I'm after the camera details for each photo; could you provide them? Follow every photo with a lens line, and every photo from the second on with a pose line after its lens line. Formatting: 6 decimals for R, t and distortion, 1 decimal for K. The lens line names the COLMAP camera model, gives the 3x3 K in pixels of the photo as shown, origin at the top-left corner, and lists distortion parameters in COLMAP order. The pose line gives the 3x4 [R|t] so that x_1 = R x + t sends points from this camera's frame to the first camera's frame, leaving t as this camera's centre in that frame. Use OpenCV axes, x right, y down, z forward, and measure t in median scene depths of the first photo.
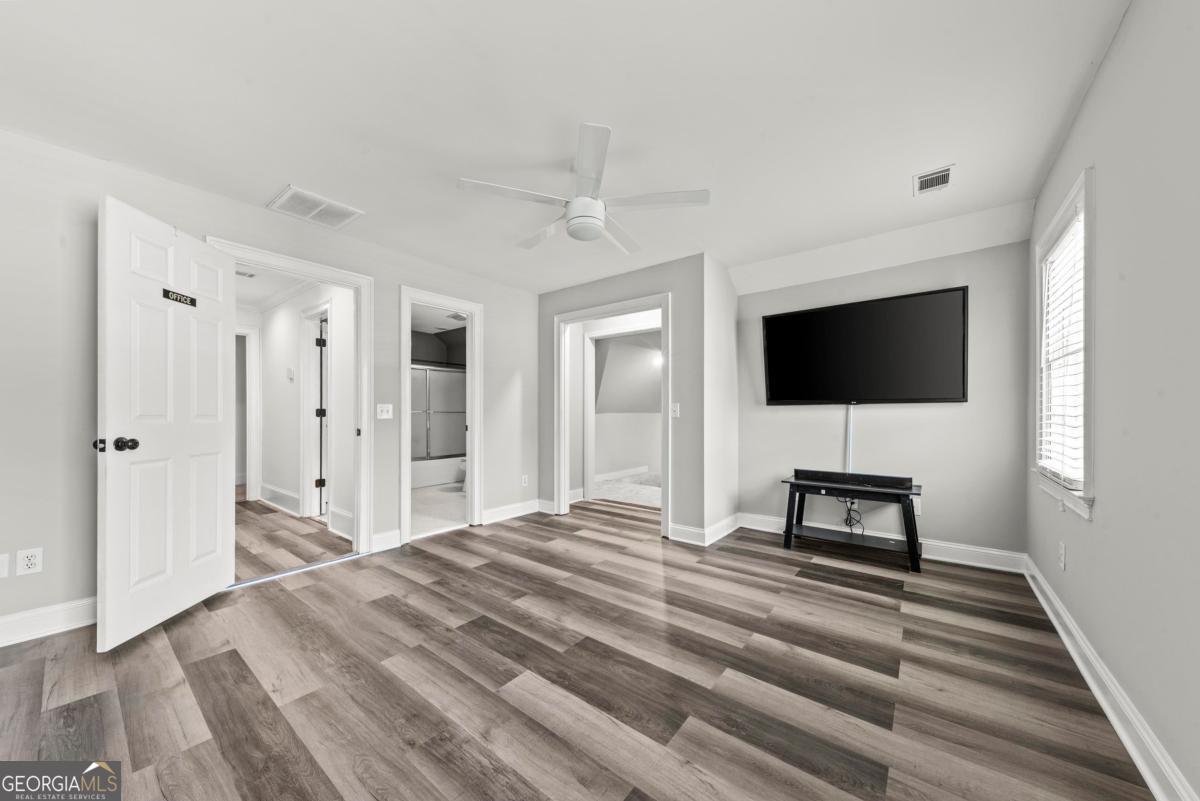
lens RADIAL K [[412.9, 0, 595.9], [0, 412.9, 410.1], [0, 0, 1]] dist [0.003129, -0.000001]
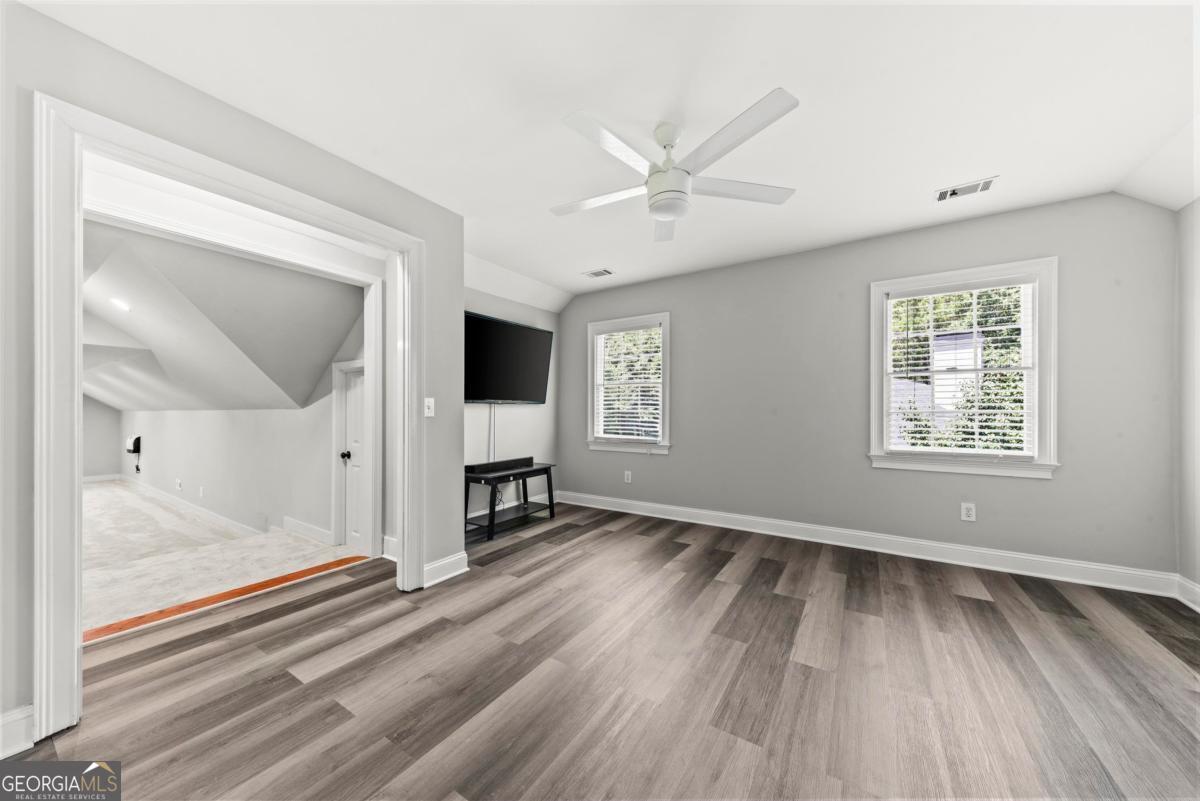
lens RADIAL K [[412.9, 0, 595.8], [0, 412.9, 407.3], [0, 0, 1]] dist [0.003129, -0.000001]
pose [[-0.099725, 0.006046, 0.994997, -0.668018], [-0.005686, 0.999962, -0.006646, 0.002525], [-0.994999, -0.006321, -0.099687, 0.921427]]
